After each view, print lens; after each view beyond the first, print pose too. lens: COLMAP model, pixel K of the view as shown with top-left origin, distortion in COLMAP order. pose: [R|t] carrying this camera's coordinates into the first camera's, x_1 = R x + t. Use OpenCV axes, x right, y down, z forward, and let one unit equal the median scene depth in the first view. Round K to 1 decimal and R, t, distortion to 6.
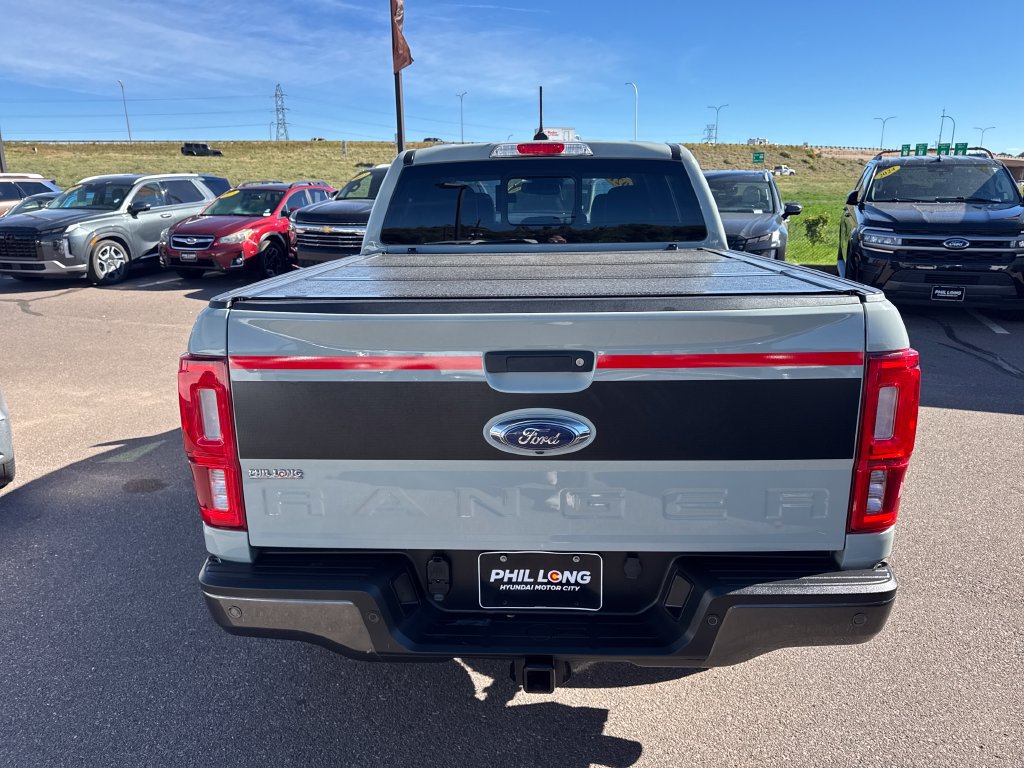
lens RADIAL K [[731.5, 0, 509.7], [0, 731.5, 385.1], [0, 0, 1]] dist [0.035600, -0.039446]
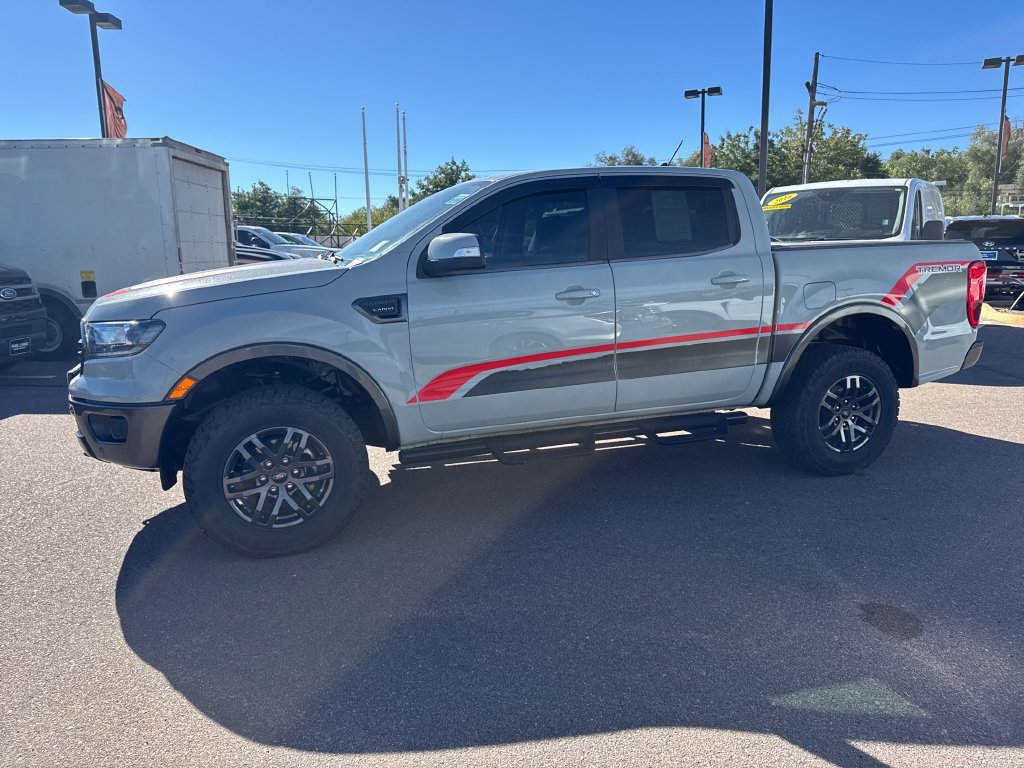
lens RADIAL K [[731.5, 0, 506.0], [0, 731.5, 376.5], [0, 0, 1]] dist [0.035600, -0.039446]
pose [[-0.378068, -0.145295, 0.914305, -2.171120], [0.256600, 0.932467, 0.254286, -0.735382], [-0.889506, 0.330747, -0.315253, 3.346521]]
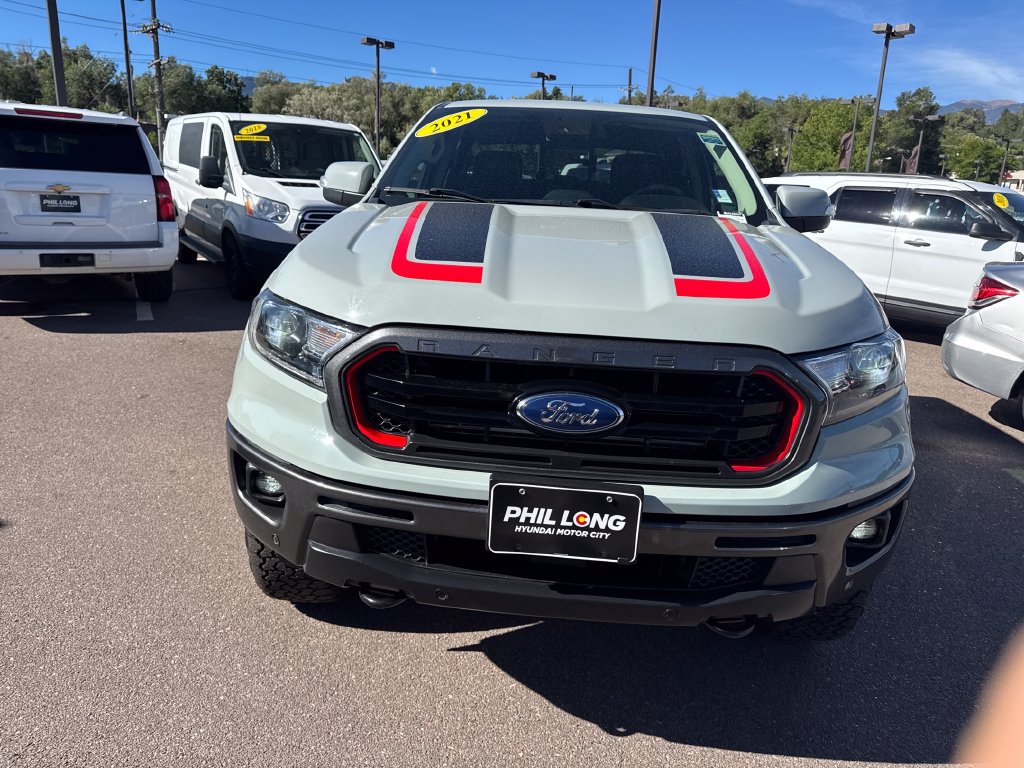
lens RADIAL K [[731.5, 0, 508.5], [0, 731.5, 383.1], [0, 0, 1]] dist [0.035600, -0.039446]
pose [[-0.999140, -0.041383, 0.002555, 0.246512], [-0.034750, 0.869427, 0.492837, -1.043263], [-0.022617, 0.492325, -0.870118, 4.424422]]
